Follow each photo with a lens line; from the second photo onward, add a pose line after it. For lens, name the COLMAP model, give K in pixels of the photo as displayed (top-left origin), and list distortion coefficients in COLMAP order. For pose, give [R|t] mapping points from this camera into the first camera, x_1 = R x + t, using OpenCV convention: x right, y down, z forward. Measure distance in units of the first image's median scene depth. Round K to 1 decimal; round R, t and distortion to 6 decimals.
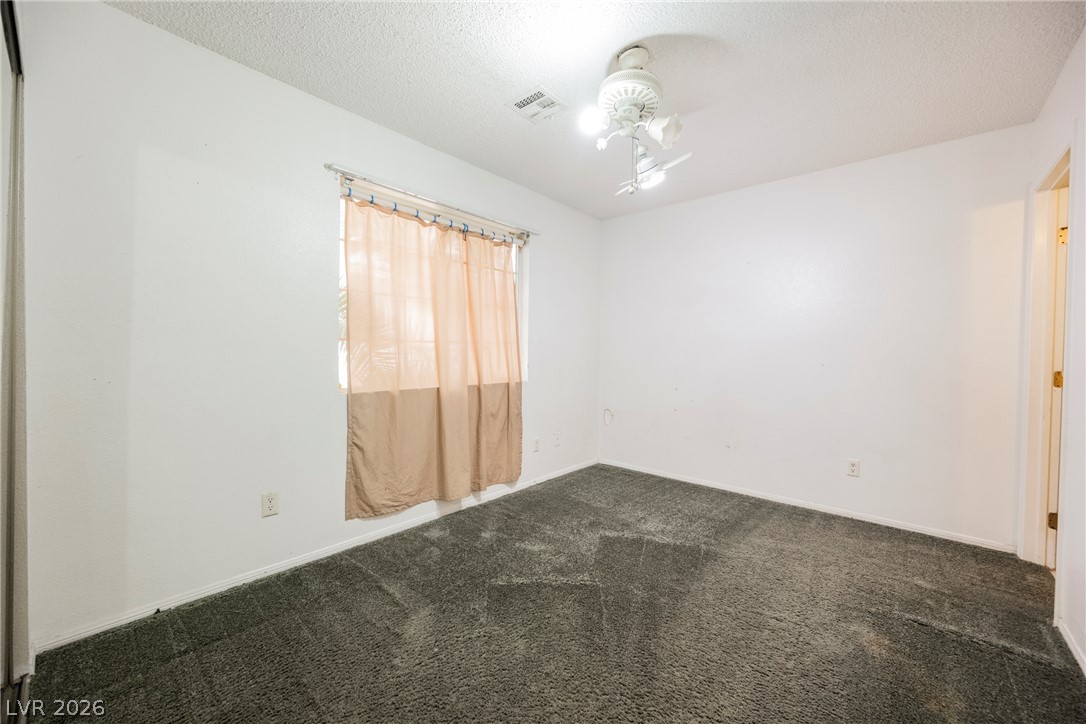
lens RADIAL K [[422.7, 0, 541.7], [0, 422.7, 355.3], [0, 0, 1]] dist [-0.001248, 0.000136]
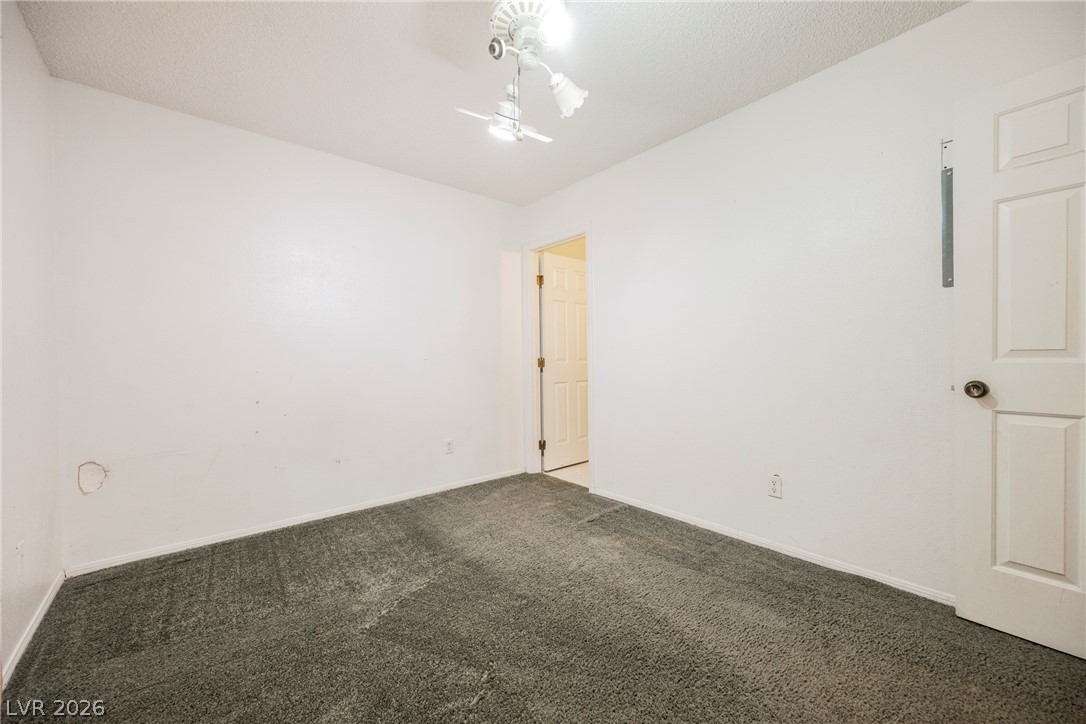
lens RADIAL K [[422.7, 0, 546.8], [0, 422.7, 355.6], [0, 0, 1]] dist [-0.001248, 0.000136]
pose [[0.146558, -0.007523, 0.989174, -0.387575], [0.024343, 0.999696, 0.003996, 0.017454], [-0.988903, 0.023493, 0.146696, 0.565763]]
